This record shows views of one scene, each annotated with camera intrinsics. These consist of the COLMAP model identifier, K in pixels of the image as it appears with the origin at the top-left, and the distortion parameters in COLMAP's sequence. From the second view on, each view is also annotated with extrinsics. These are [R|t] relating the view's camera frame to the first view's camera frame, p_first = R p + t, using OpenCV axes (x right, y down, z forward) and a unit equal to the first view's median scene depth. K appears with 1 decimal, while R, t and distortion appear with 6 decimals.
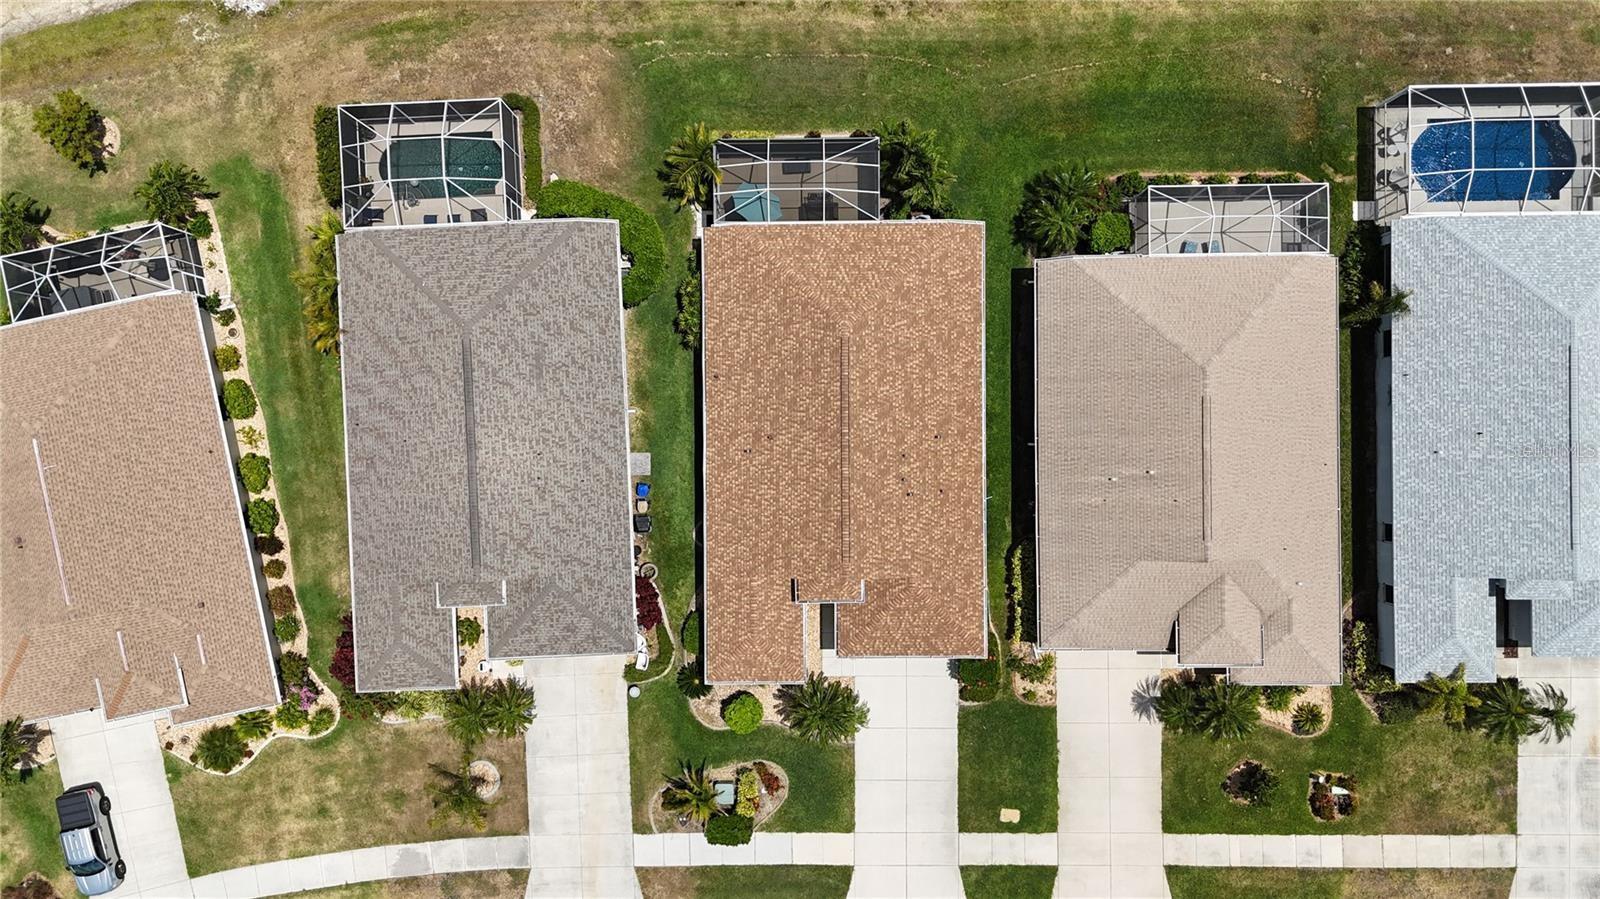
lens RADIAL K [[1194.5, 0, 800.0], [0, 1194.5, 449.5], [0, 0, 1]] dist [0.035825, -0.005720]
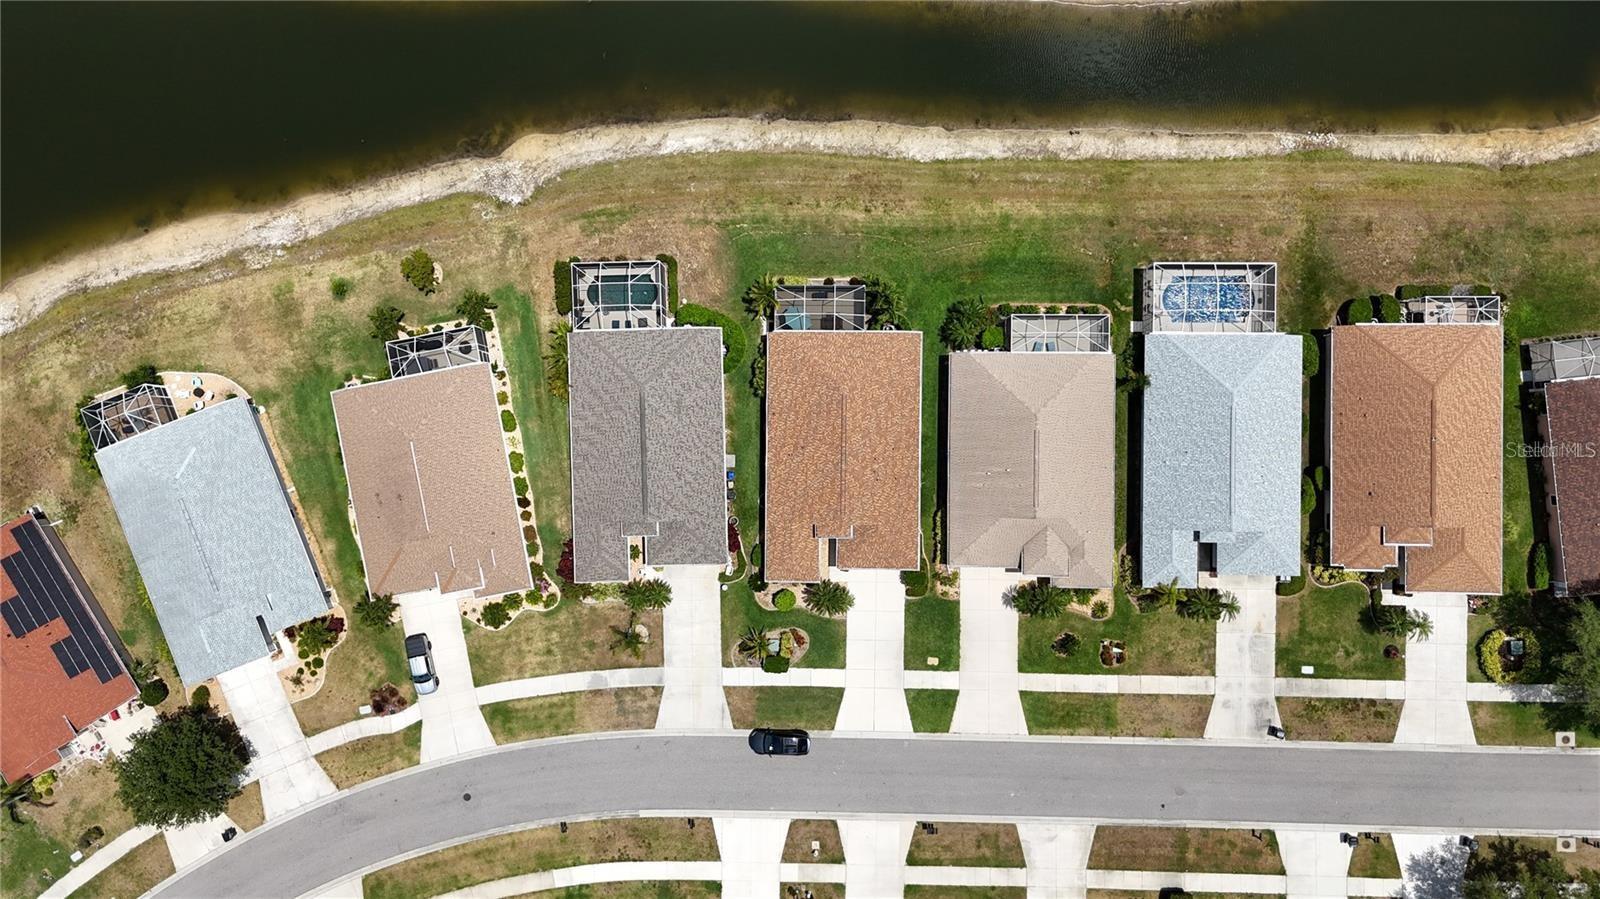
lens RADIAL K [[1185.6, 0, 797.8], [0, 1185.6, 451.6], [0, 0, 1]] dist [0.061166, -0.052978]
pose [[0.999743, 0.017404, -0.014503, -0.006009], [-0.017407, 0.999848, -0.000025, -0.003619], [0.014500, 0.000277, 0.999895, -0.774476]]
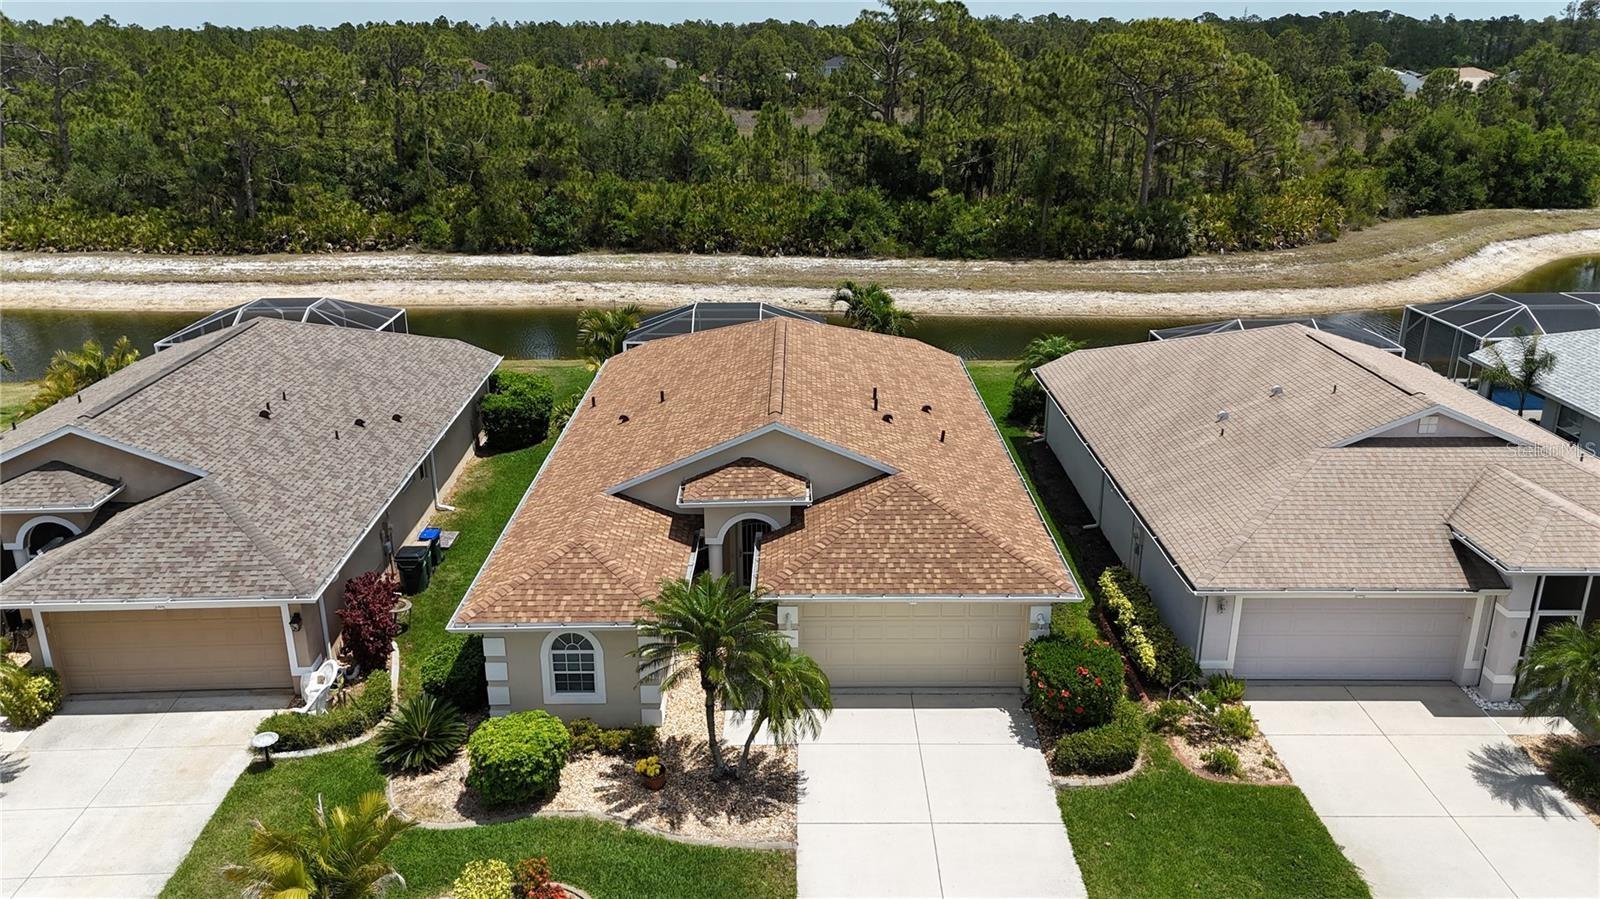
lens RADIAL K [[1181.0, 0, 798.5], [0, 1181.0, 457.6], [0, 0, 1]] dist [0.083517, -0.097653]
pose [[0.999947, 0.010070, -0.002328, 0.046024], [-0.005613, 0.339914, -0.940440, 0.553836], [-0.008679, 0.940403, 0.339952, 0.758514]]
